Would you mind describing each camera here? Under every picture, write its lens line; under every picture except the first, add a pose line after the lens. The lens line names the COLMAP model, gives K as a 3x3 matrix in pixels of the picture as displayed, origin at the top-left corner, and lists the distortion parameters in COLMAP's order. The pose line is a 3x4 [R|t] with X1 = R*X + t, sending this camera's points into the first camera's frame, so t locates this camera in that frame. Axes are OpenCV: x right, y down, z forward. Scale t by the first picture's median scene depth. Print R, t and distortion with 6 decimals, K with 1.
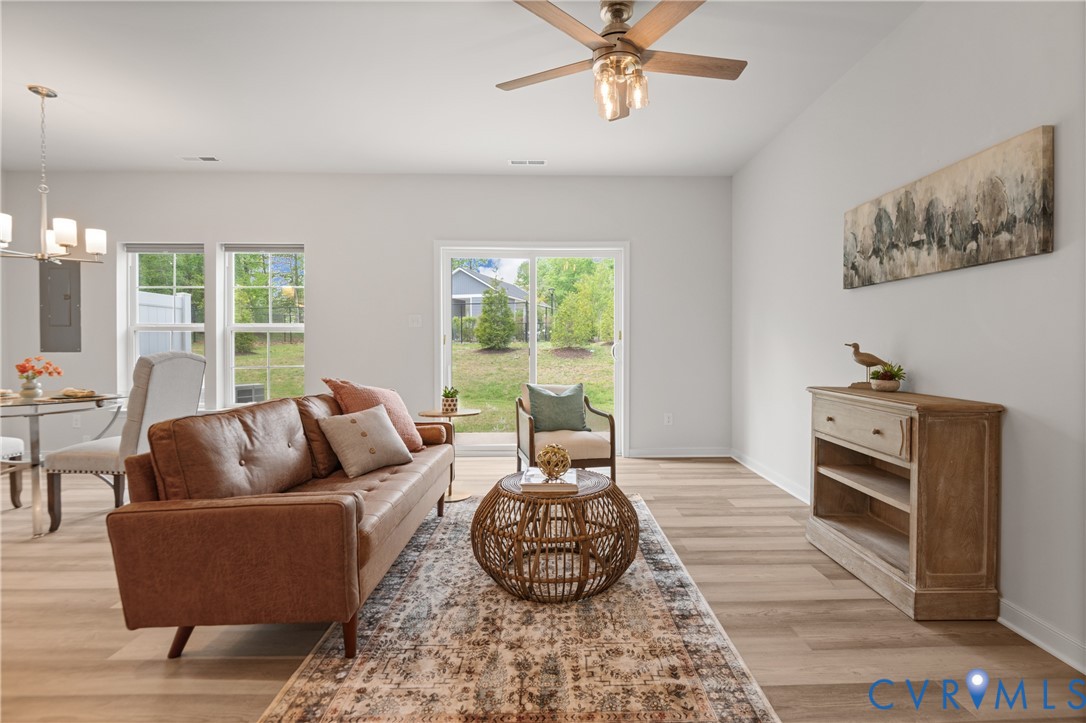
lens RADIAL K [[502.5, 0, 557.9], [0, 502.5, 350.7], [0, 0, 1]] dist [-0.003937, -0.001224]
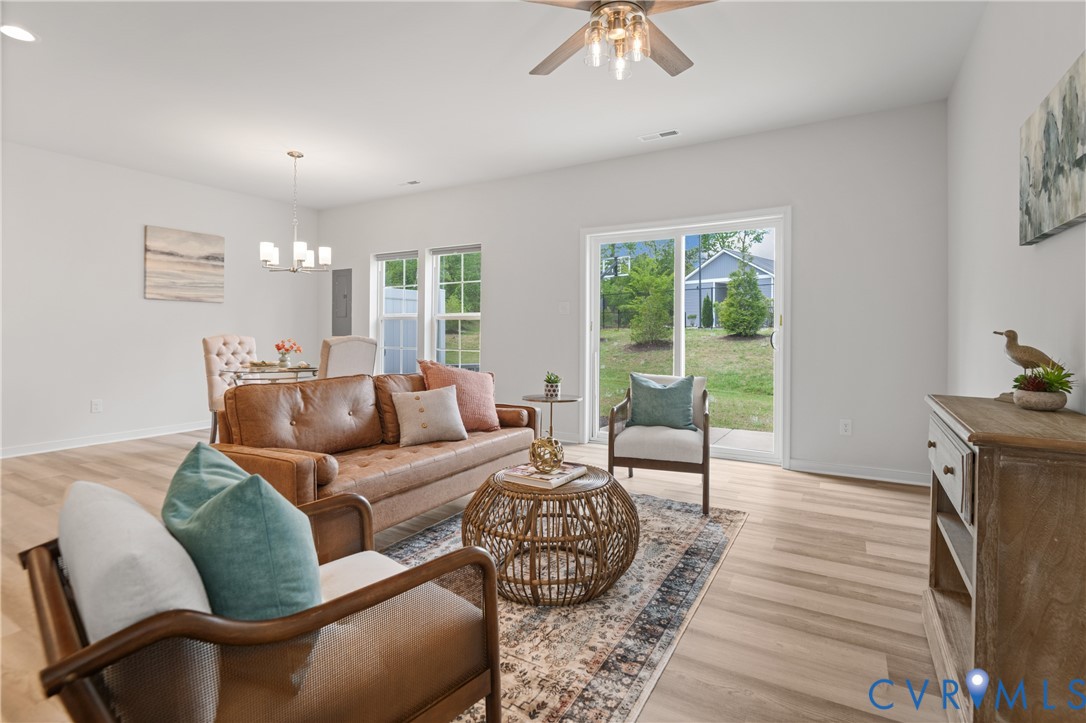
lens RADIAL K [[512.8, 0, 558.3], [0, 512.8, 329.3], [0, 0, 1]] dist [-0.000315, -0.001510]
pose [[0.857741, 0.000287, -0.514082, 0.448893], [-0.007902, 0.999889, -0.012626, -0.003941], [0.514022, 0.014892, 0.857648, 0.155352]]
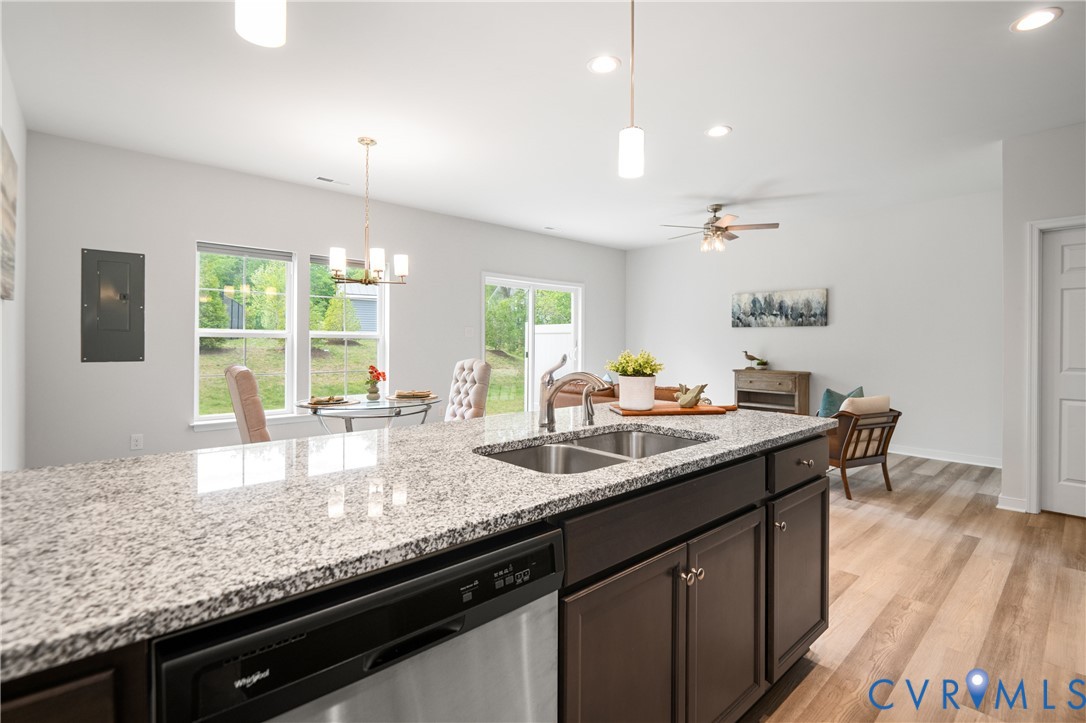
lens RADIAL K [[506.0, 0, 559.5], [0, 506.0, 342.5], [0, 0, 1]] dist [-0.000741, -0.001758]
pose [[0.744766, 0.005464, 0.667303, -1.766588], [0.000621, 0.999960, -0.008882, -0.036180], [-0.667325, 0.007030, 0.744733, -0.228791]]
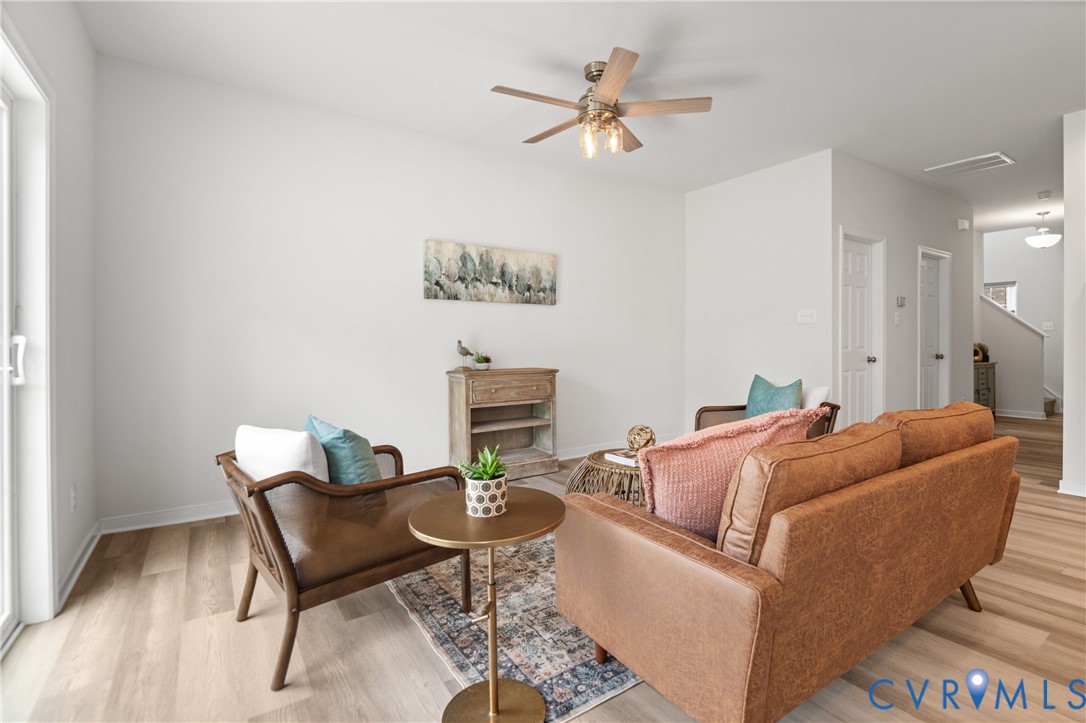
lens RADIAL K [[506.0, 0, 559.5], [0, 506.0, 342.5], [0, 0, 1]] dist [-0.000741, -0.001758]
pose [[-0.553317, -0.007666, 0.832936, -0.790632], [0.008362, 0.999856, 0.014757, -0.028588], [-0.832929, 0.015130, -0.553173, 1.609307]]
